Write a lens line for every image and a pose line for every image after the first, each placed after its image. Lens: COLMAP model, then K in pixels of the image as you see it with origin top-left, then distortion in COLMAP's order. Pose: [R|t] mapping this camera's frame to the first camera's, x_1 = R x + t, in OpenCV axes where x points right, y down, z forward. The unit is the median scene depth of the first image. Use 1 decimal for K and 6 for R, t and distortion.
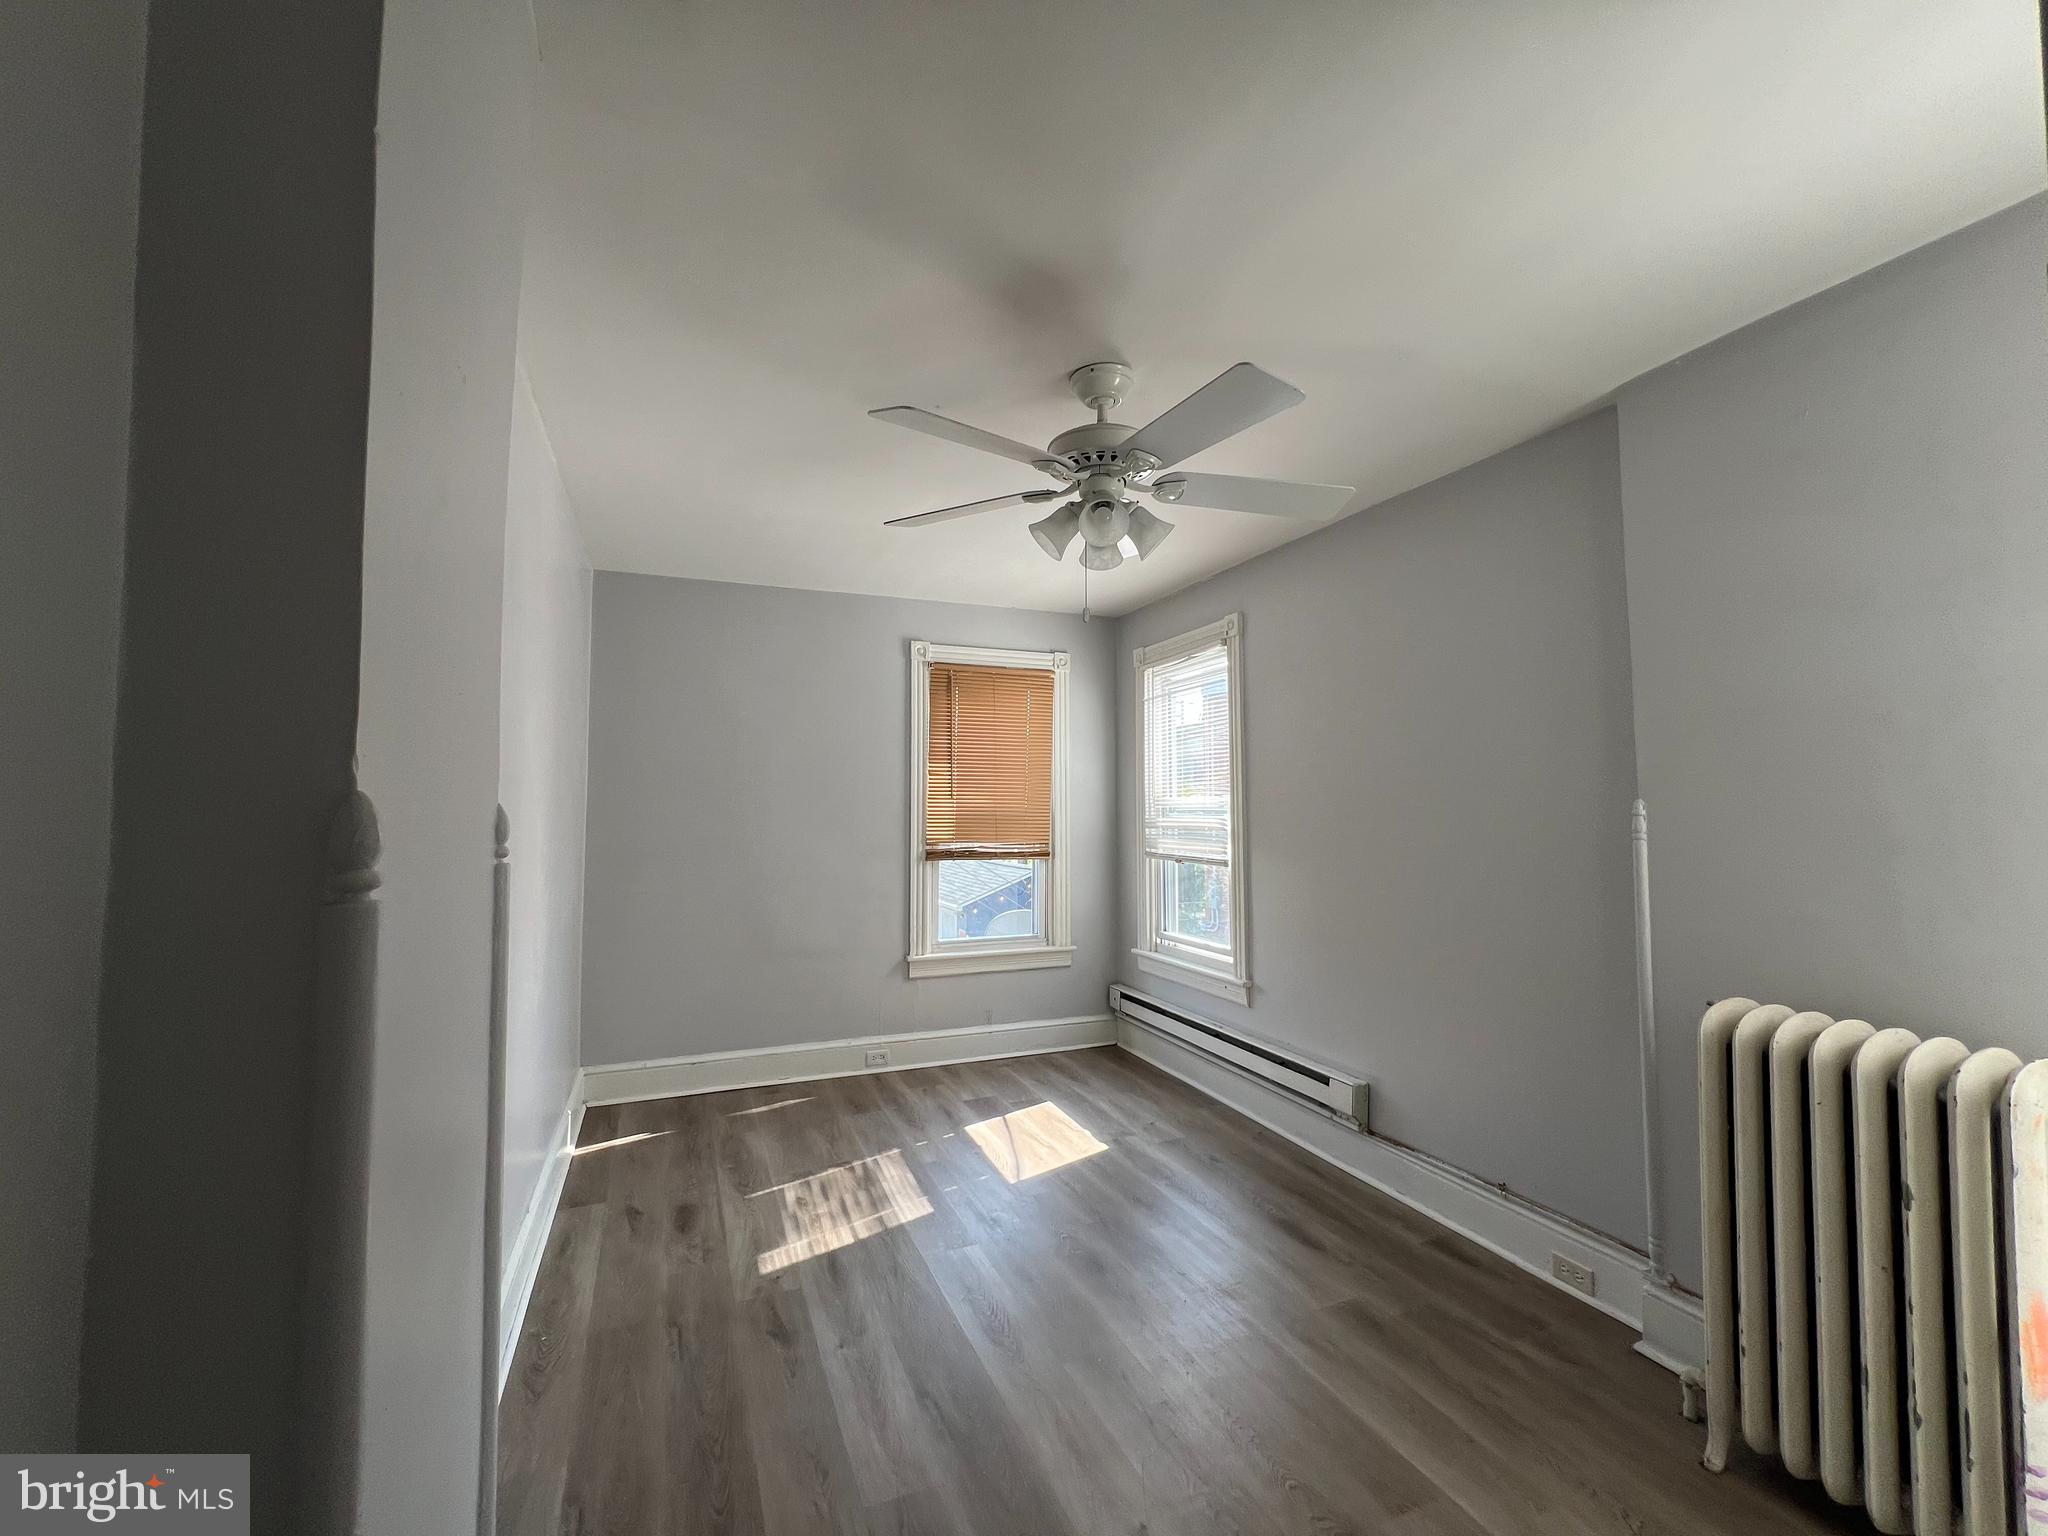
lens RADIAL K [[822.3, 0, 1020.6], [0, 822.3, 774.4], [0, 0, 1]] dist [0.001827, 0.000567]
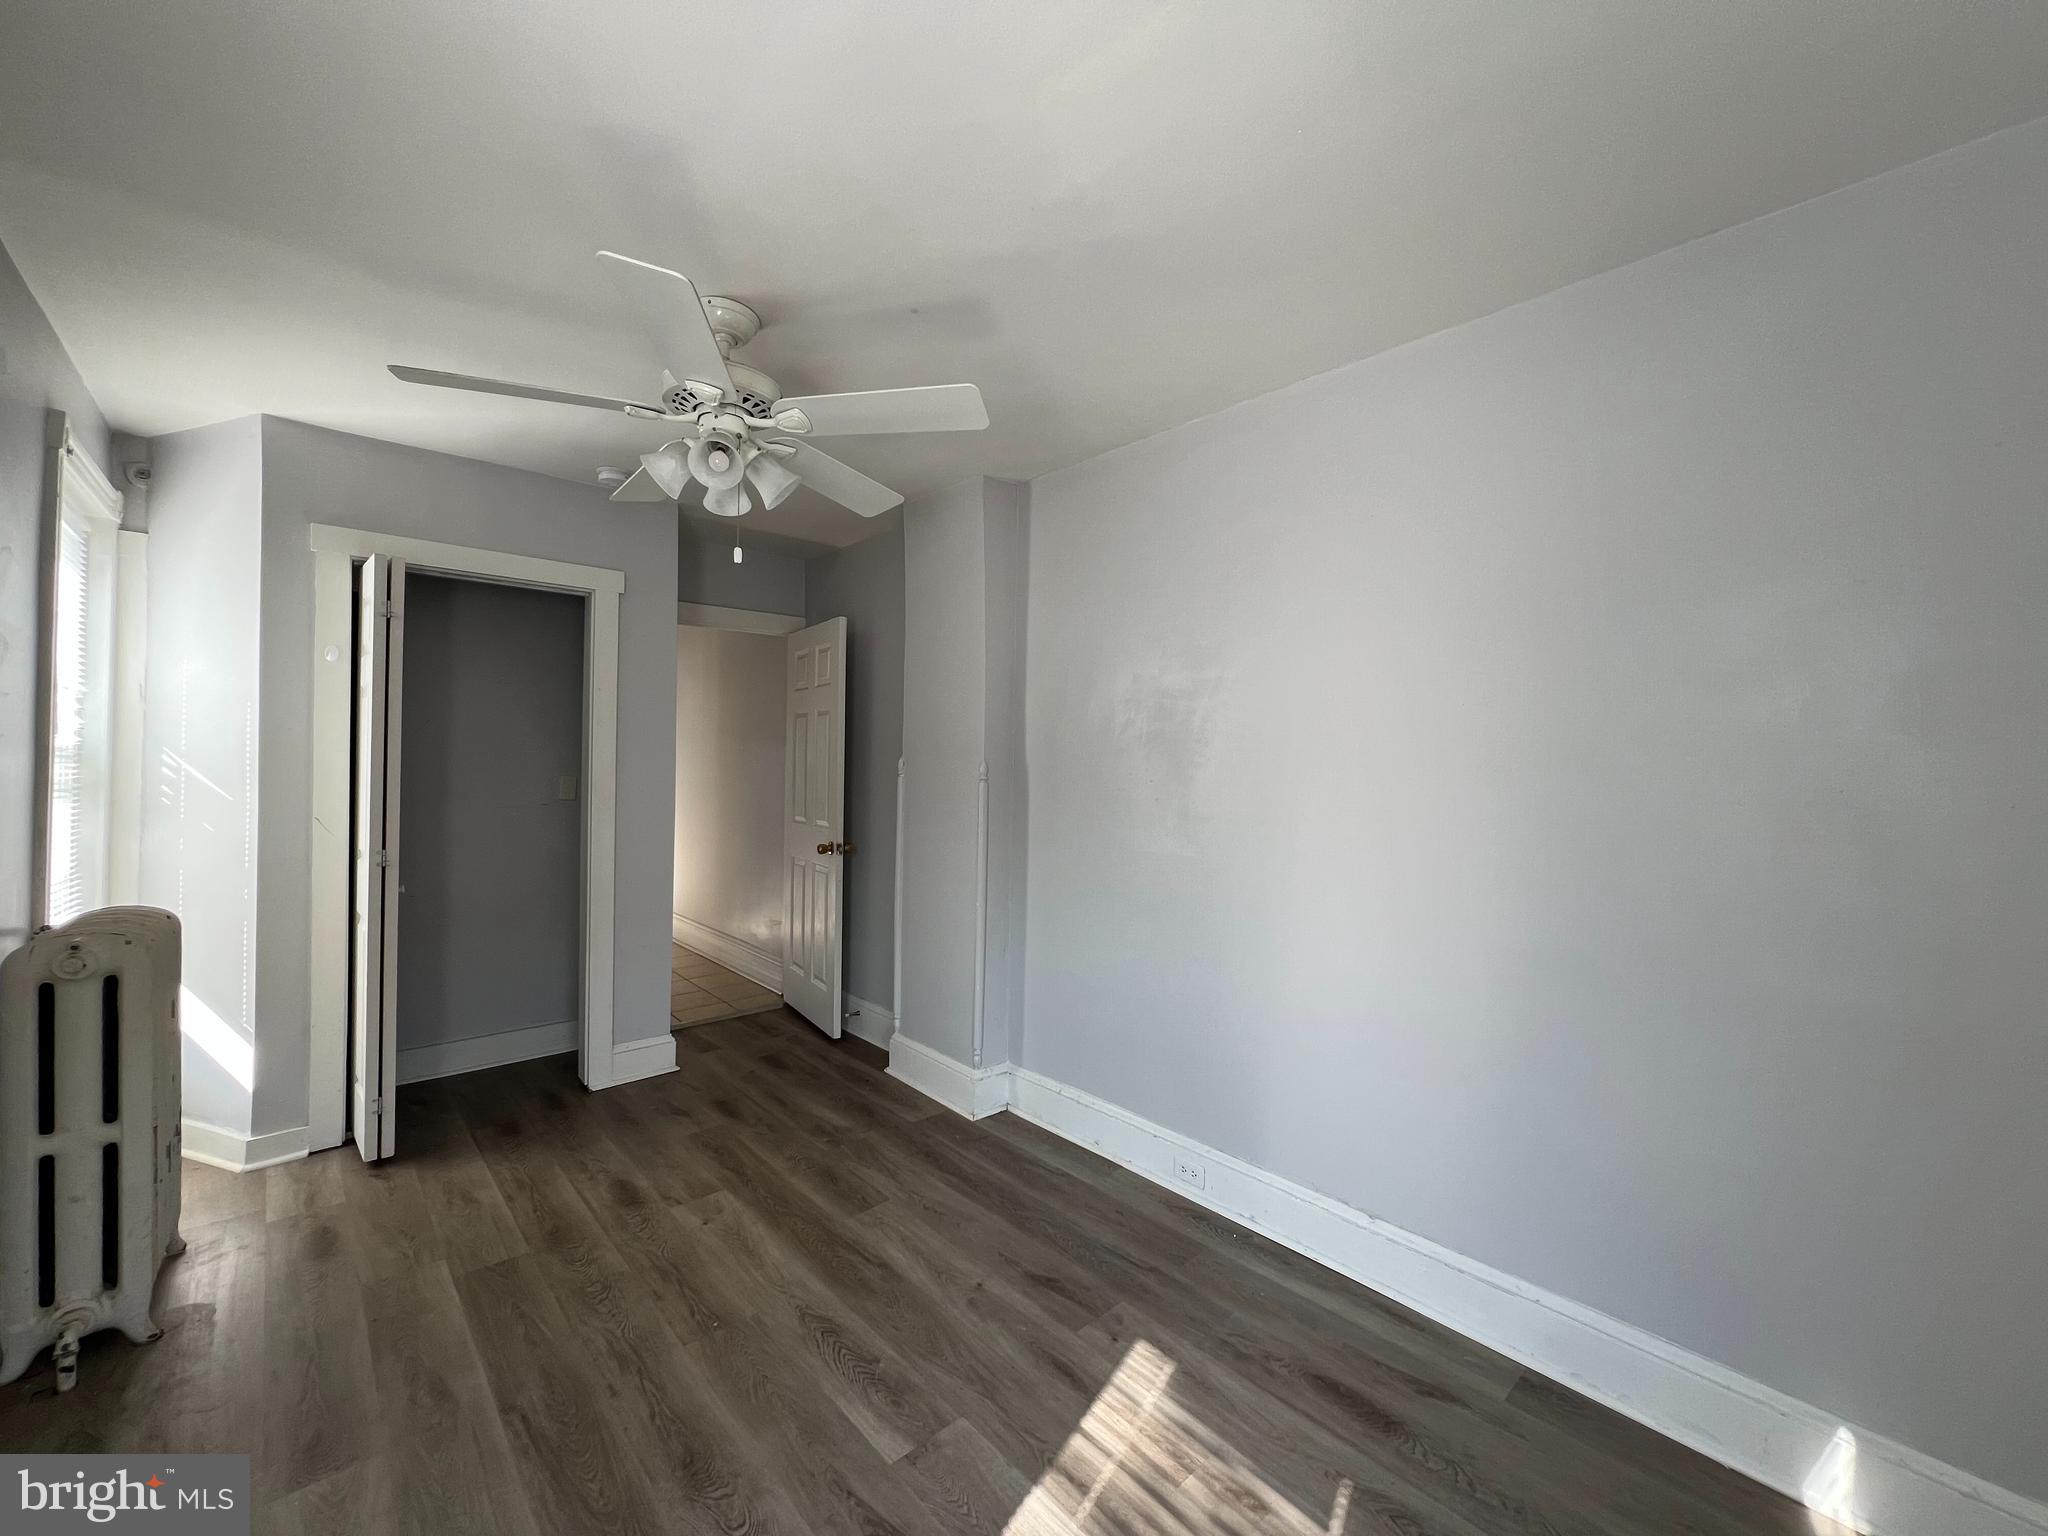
lens RADIAL K [[822.3, 0, 1023.2], [0, 822.3, 770.0], [0, 0, 1]] dist [0.001827, 0.000567]
pose [[-0.943988, -0.018620, -0.329455, 0.069533], [-0.007997, 0.999404, -0.033570, 0.069856], [0.329884, -0.029055, -0.943574, 1.680821]]
